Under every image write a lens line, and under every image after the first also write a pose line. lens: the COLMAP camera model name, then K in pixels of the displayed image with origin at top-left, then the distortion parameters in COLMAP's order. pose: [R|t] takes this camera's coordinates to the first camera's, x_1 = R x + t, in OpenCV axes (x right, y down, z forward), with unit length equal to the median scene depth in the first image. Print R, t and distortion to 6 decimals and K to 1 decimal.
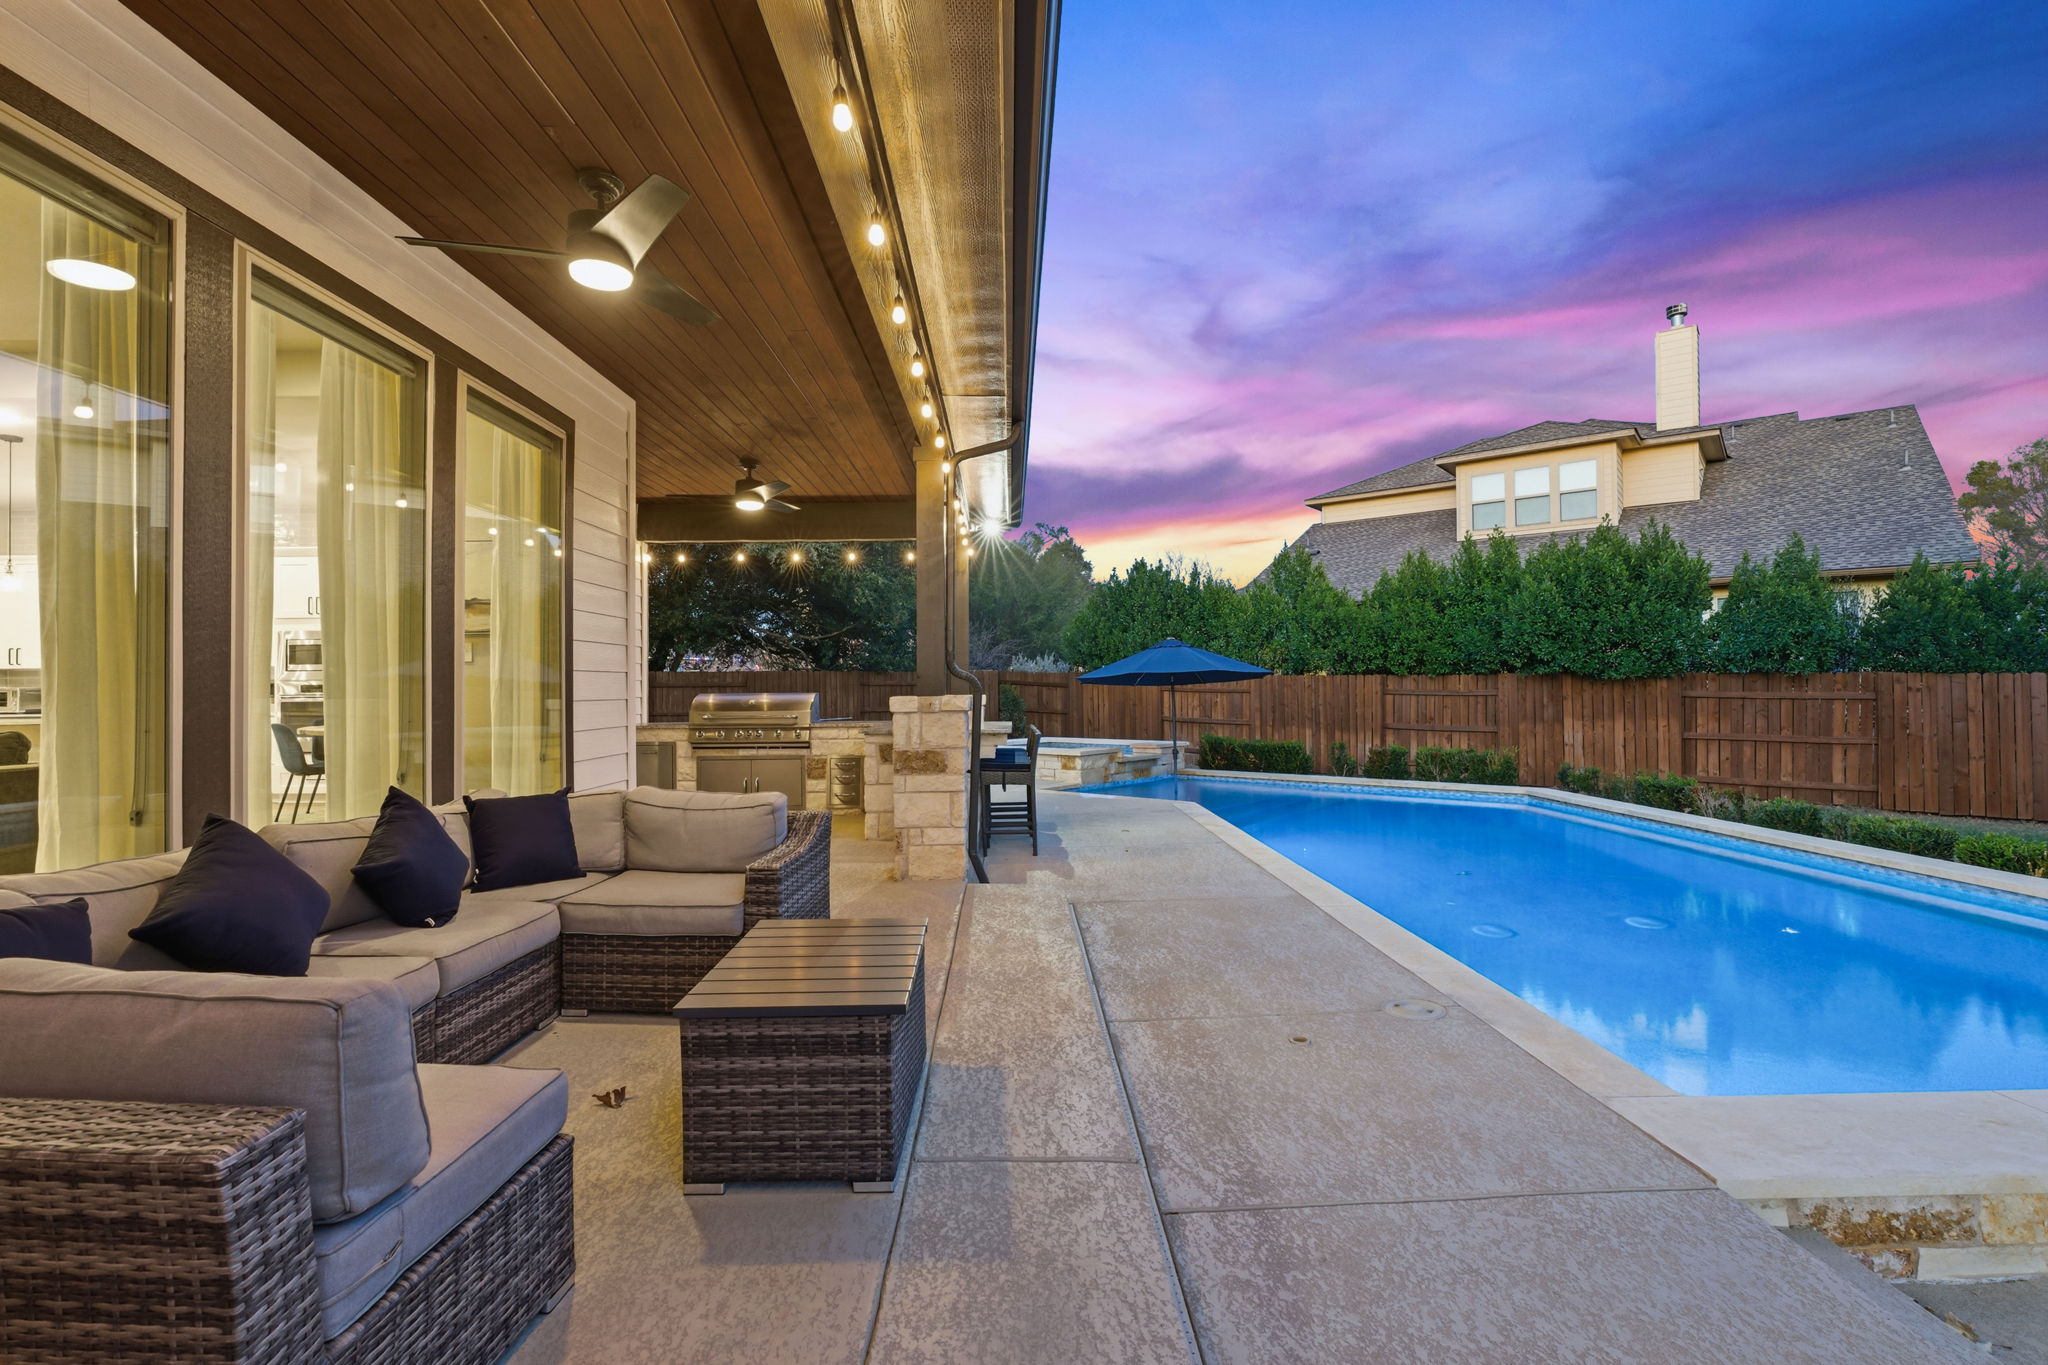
lens RADIAL K [[912.4, 0, 1017.2], [0, 912.4, 685.1], [0, 0, 1]] dist [-0.007628, 0.001103]
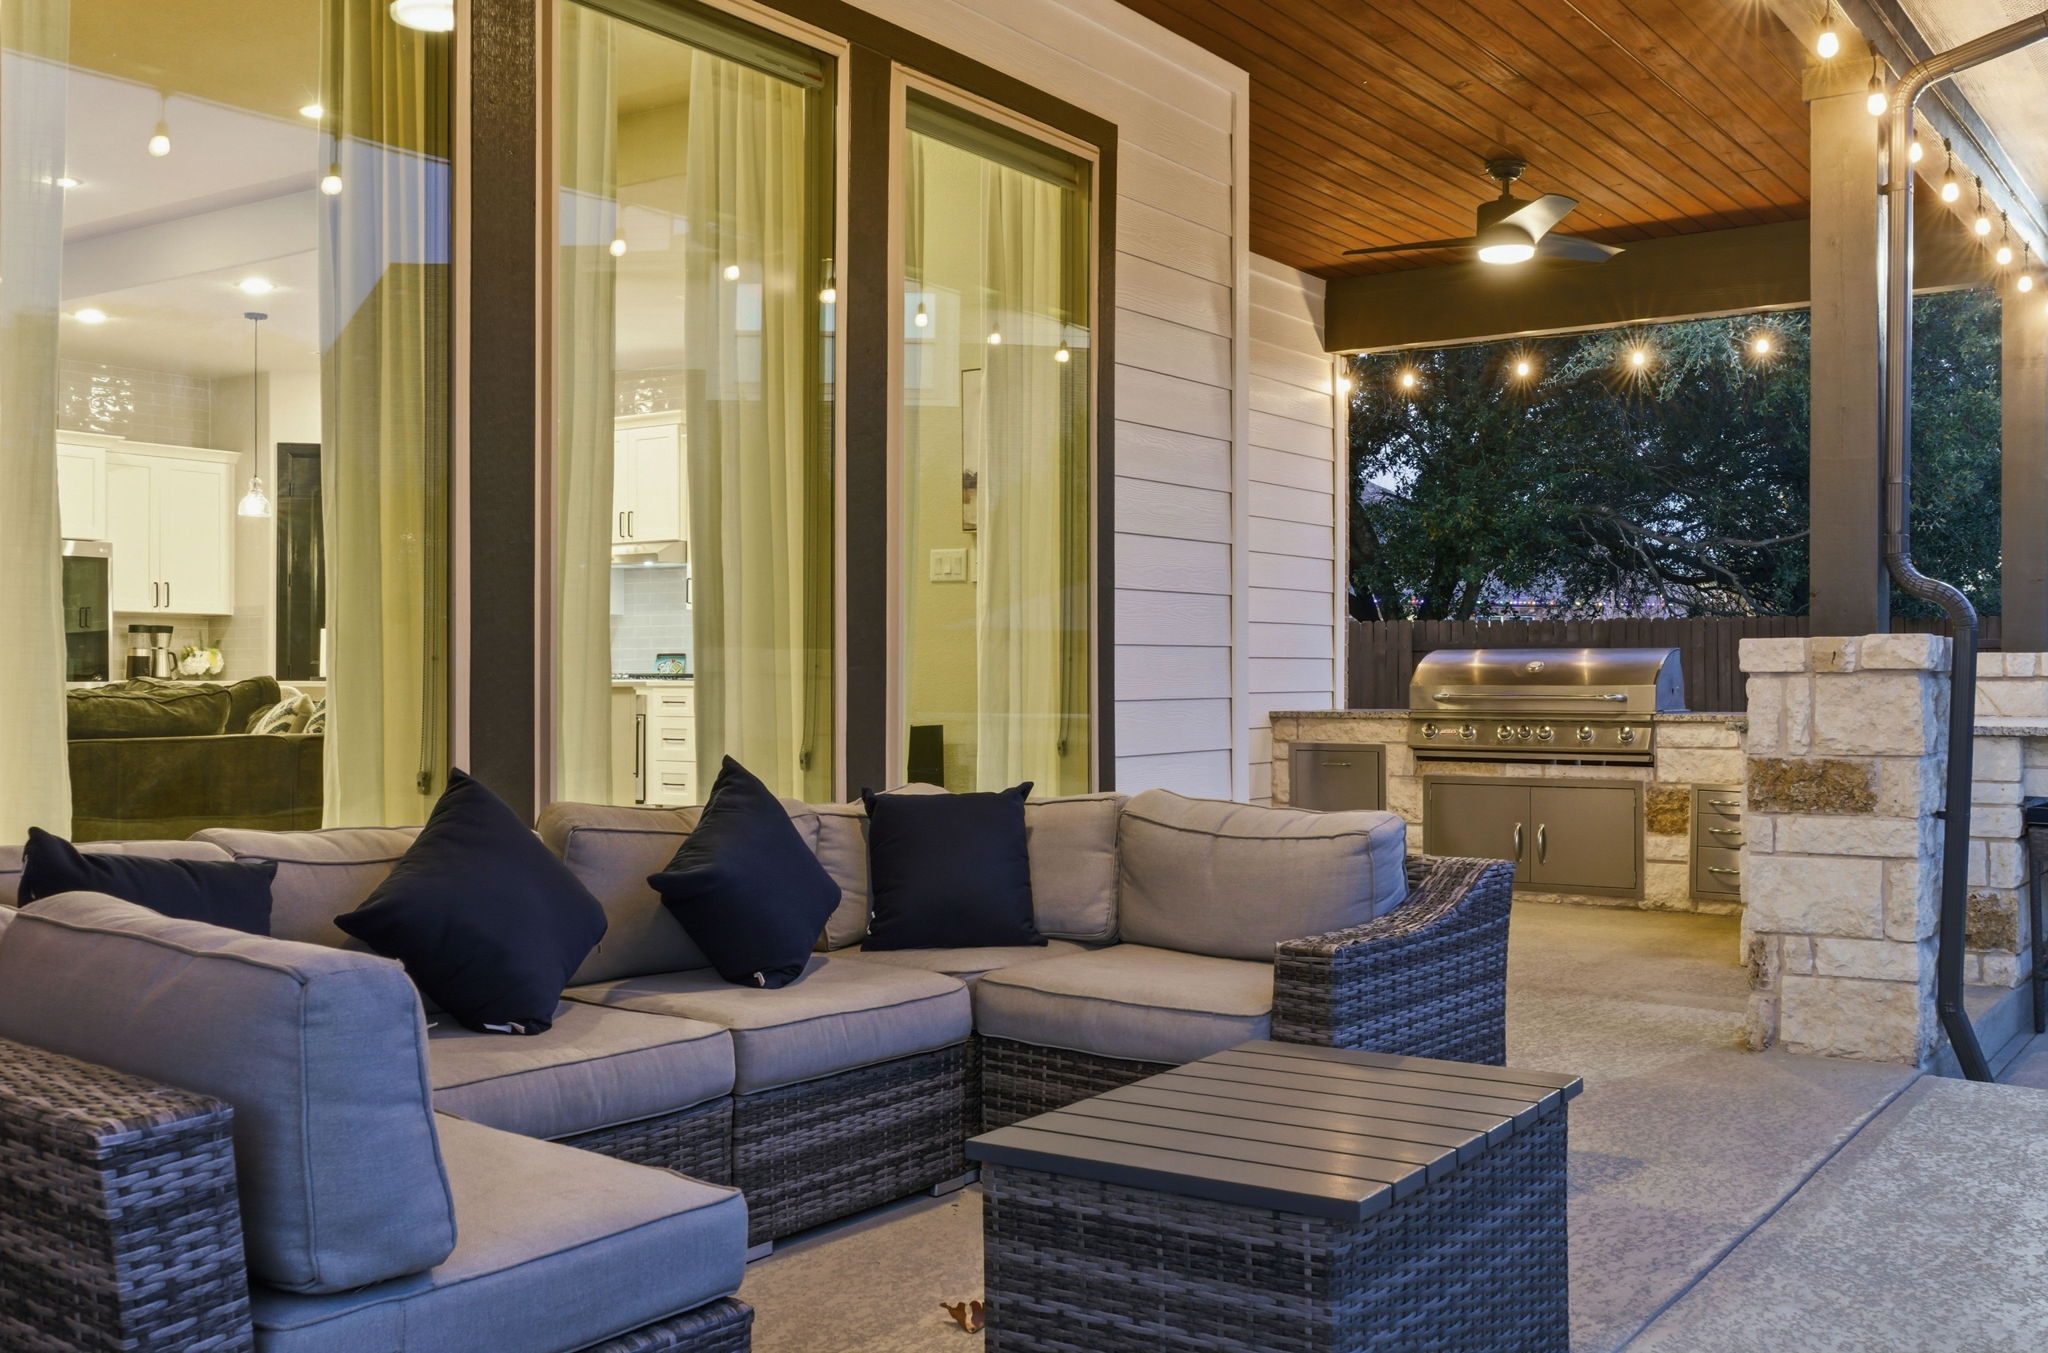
lens RADIAL K [[1934.2, 0, 1032.4], [0, 1934.2, 676.2], [0, 0, 1]] dist [-0.013917, 0.000000]
pose [[0.820274, 0.006234, -0.571936, 0.204270], [-0.001403, 0.999960, 0.008887, 0.041192], [0.571969, -0.006488, 0.820250, 0.043422]]
